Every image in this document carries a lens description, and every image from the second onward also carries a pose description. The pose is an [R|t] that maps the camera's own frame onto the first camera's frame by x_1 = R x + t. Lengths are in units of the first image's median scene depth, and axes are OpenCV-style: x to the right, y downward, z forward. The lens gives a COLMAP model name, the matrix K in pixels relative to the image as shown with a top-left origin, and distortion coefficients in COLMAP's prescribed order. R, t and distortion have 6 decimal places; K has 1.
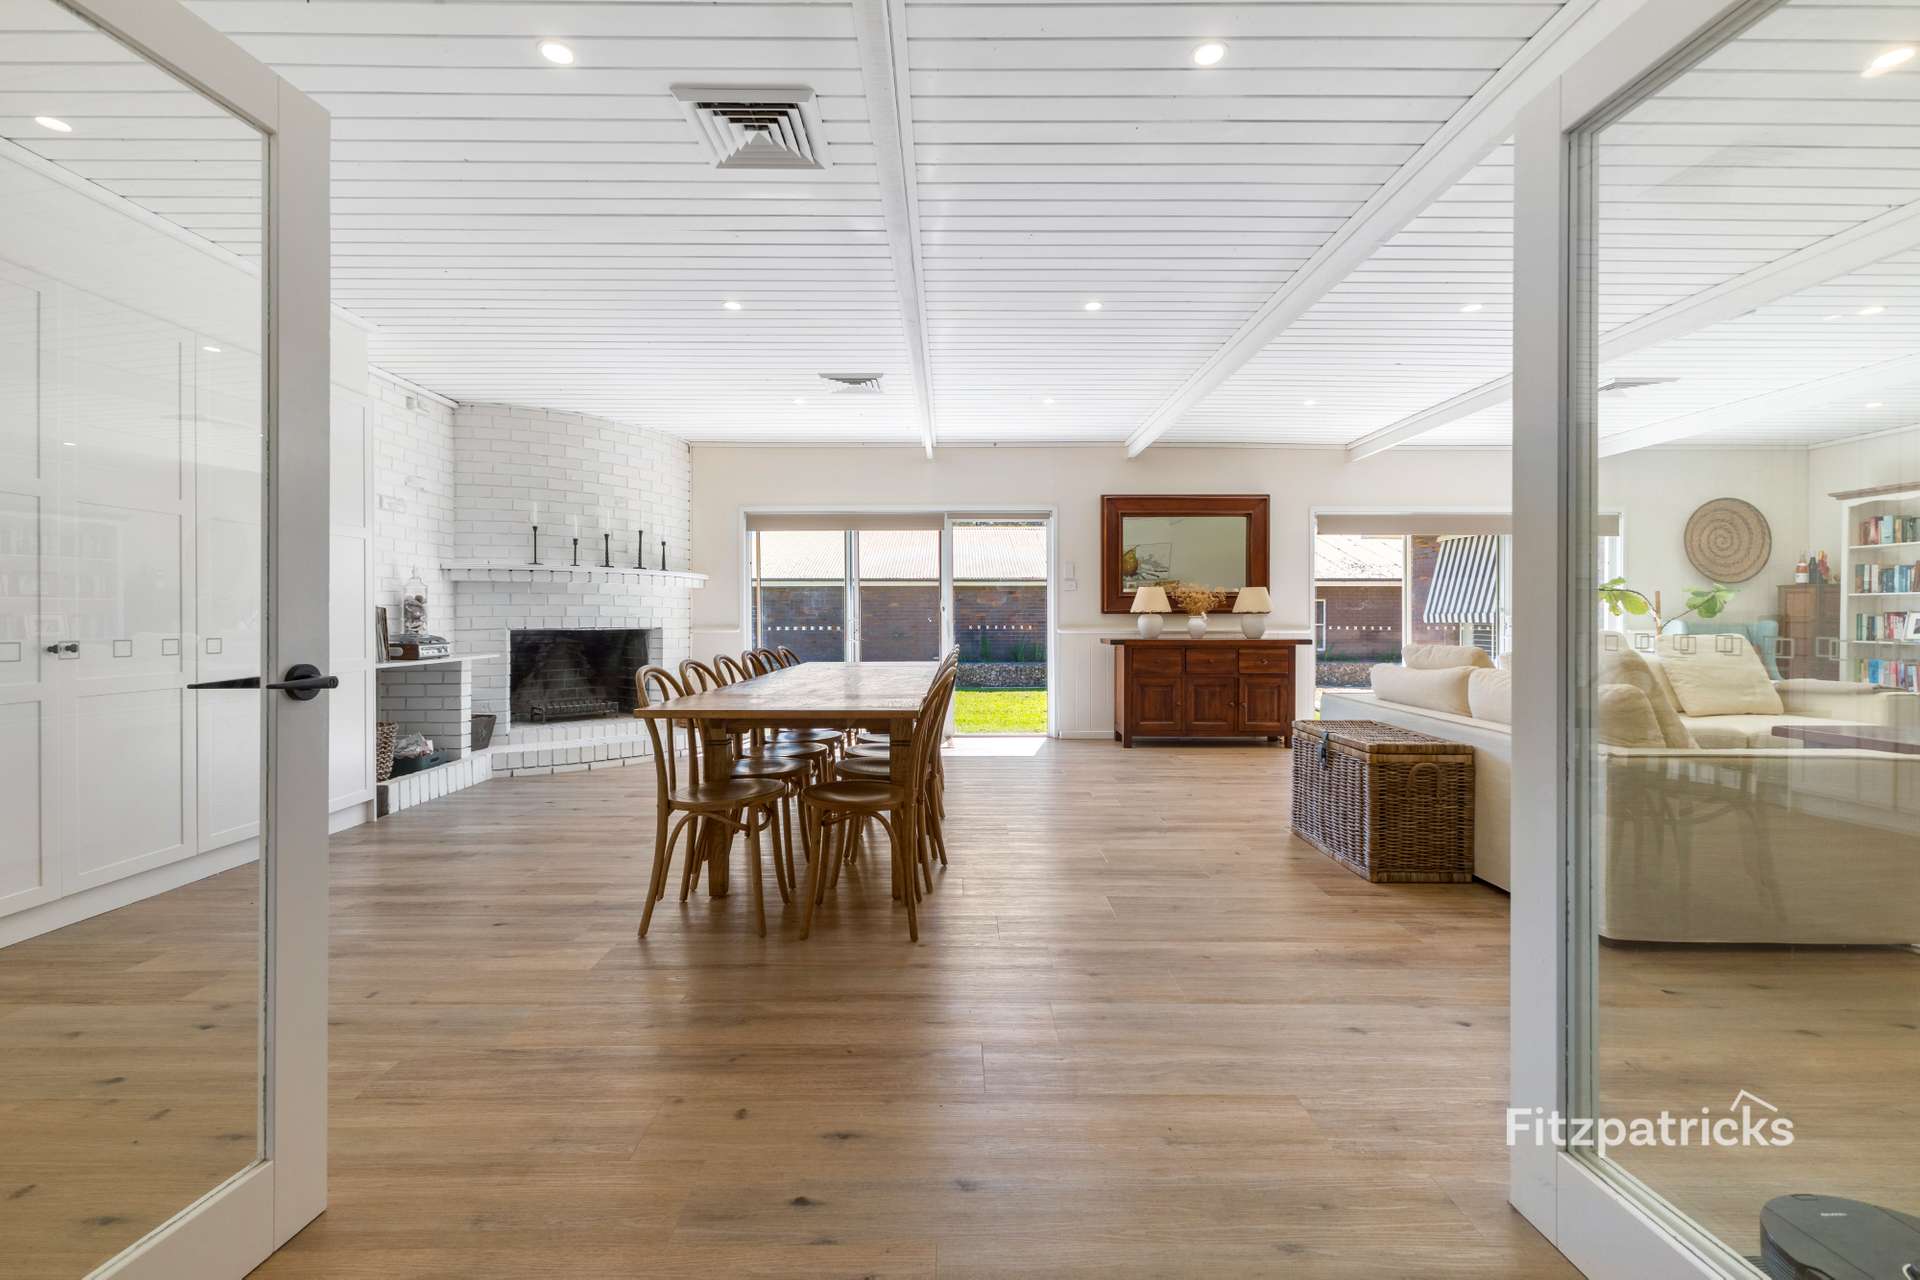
lens RADIAL K [[841.0, 0, 949.1], [0, 841.0, 621.3], [0, 0, 1]] dist [0.002913, -0.000034]
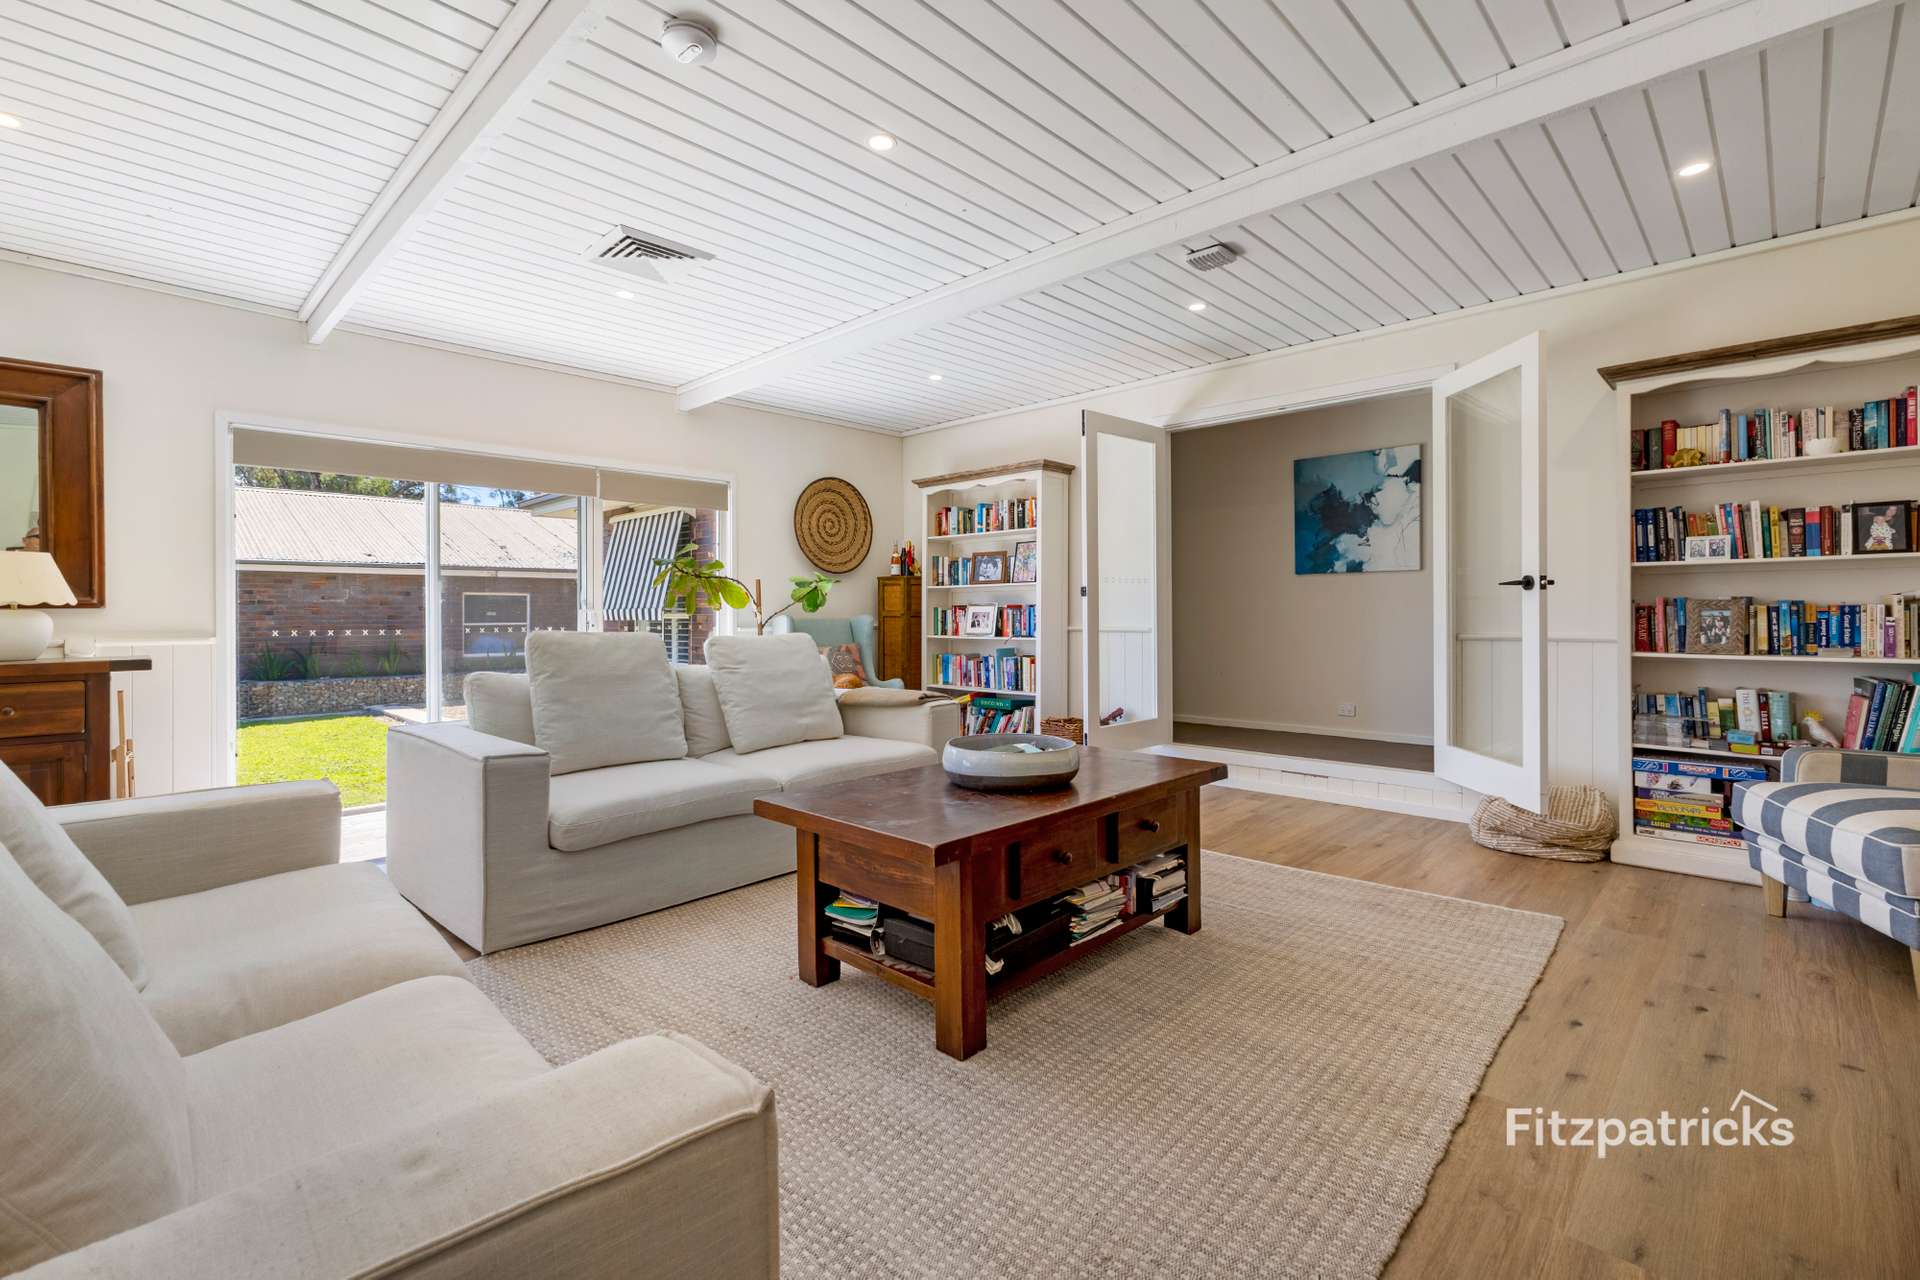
lens RADIAL K [[841.0, 0, 960.5], [0, 841.0, 627.0], [0, 0, 1]] dist [0.002913, -0.000034]
pose [[0.701138, -0.016722, 0.712829, 0.403368], [0.008777, 0.999852, 0.014822, -0.000563], [-0.712971, -0.004136, 0.701181, 0.299265]]
